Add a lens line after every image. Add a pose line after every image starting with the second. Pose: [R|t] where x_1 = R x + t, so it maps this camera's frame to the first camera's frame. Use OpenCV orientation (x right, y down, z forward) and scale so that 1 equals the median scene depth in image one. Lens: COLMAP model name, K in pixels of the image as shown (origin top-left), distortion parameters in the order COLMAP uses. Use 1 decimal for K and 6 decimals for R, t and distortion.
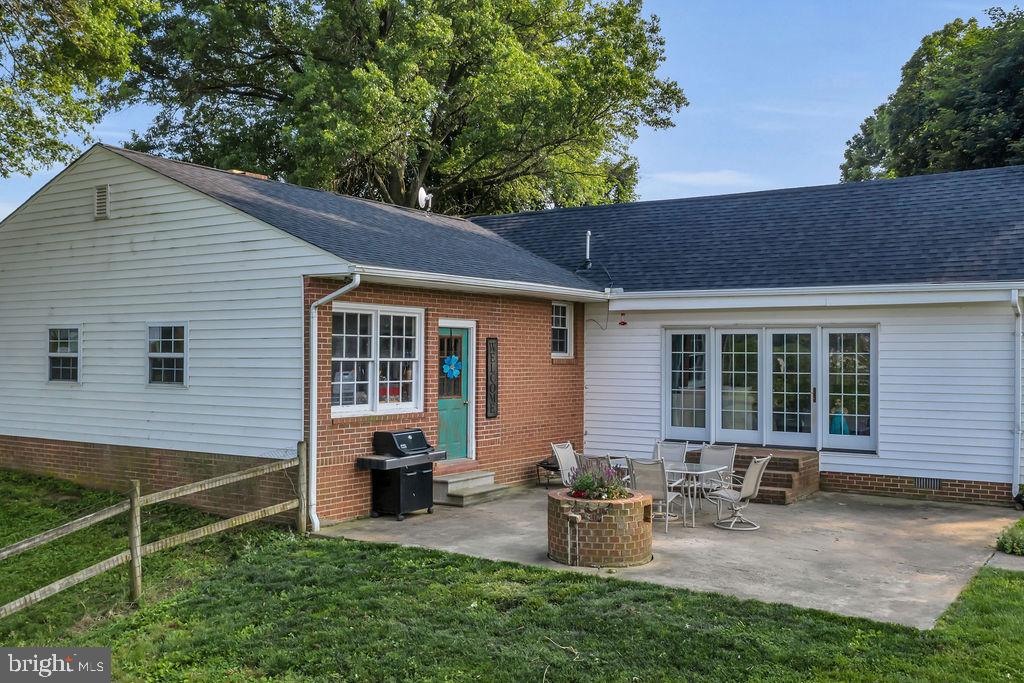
lens RADIAL K [[981.9, 0, 512.0], [0, 981.9, 341.5], [0, 0, 1]] dist [-0.001393, 0.005554]
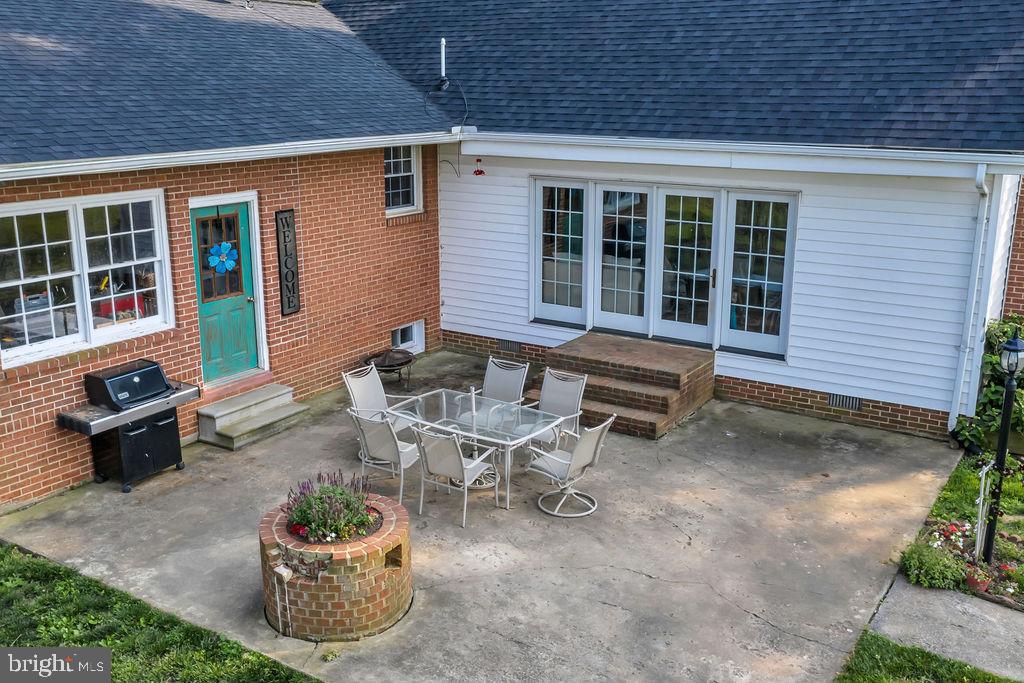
lens RADIAL K [[981.9, 0, 512.0], [0, 981.9, 341.5], [0, 0, 1]] dist [-0.001393, 0.005554]
pose [[0.999964, -0.006323, 0.005733, 0.159325], [0.004542, 0.962897, 0.269831, -0.116890], [-0.007226, -0.269795, 0.962891, 0.270919]]
